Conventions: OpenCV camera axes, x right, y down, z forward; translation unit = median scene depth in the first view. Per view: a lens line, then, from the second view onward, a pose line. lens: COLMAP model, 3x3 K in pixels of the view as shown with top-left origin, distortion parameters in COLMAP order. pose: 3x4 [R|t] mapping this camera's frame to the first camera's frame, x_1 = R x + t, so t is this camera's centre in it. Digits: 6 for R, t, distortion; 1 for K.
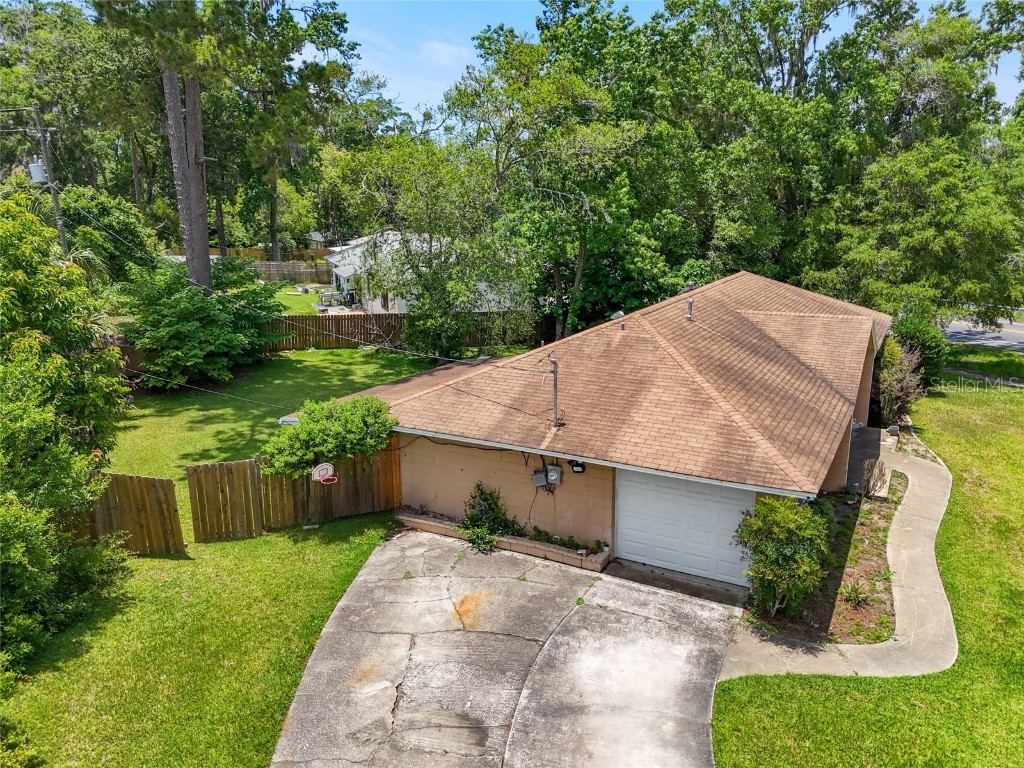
lens RADIAL K [[752.0, 0, 512.0], [0, 752.0, 384.0], [0, 0, 1]] dist [0.023421, -0.004371]
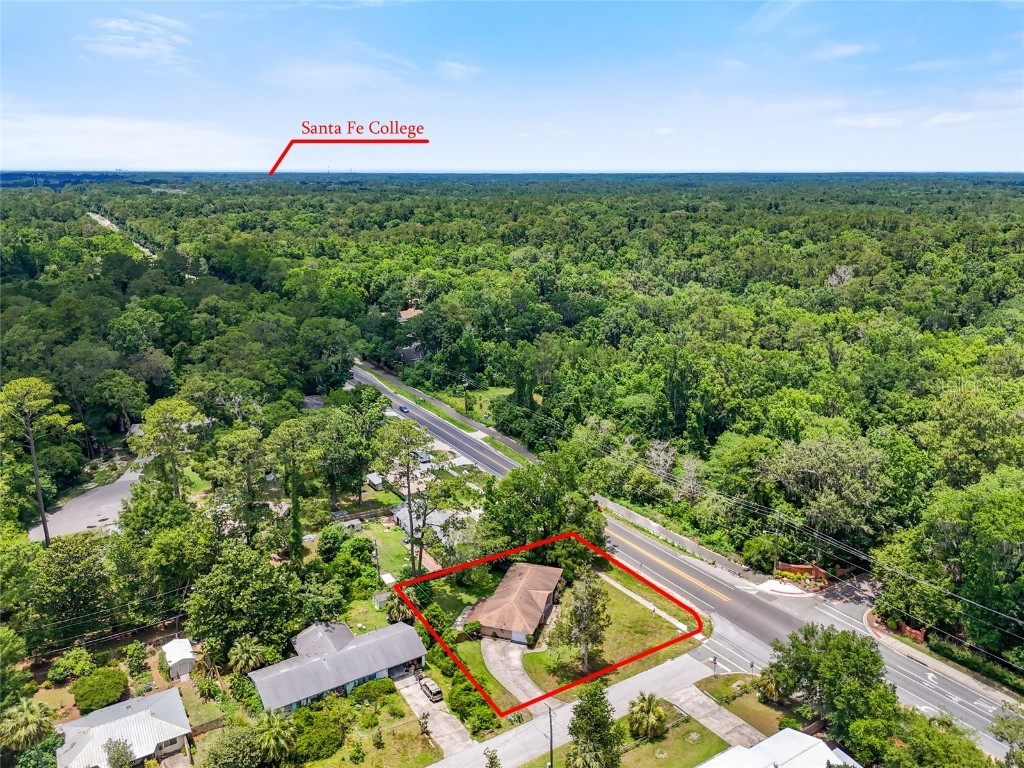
lens RADIAL K [[752.0, 0, 512.0], [0, 752.0, 384.0], [0, 0, 1]] dist [0.023421, -0.004371]
pose [[0.978154, -0.039413, 0.204112, -1.317223], [0.031513, 0.998628, 0.041810, -2.679036], [-0.205480, -0.034465, 0.978054, -6.407513]]
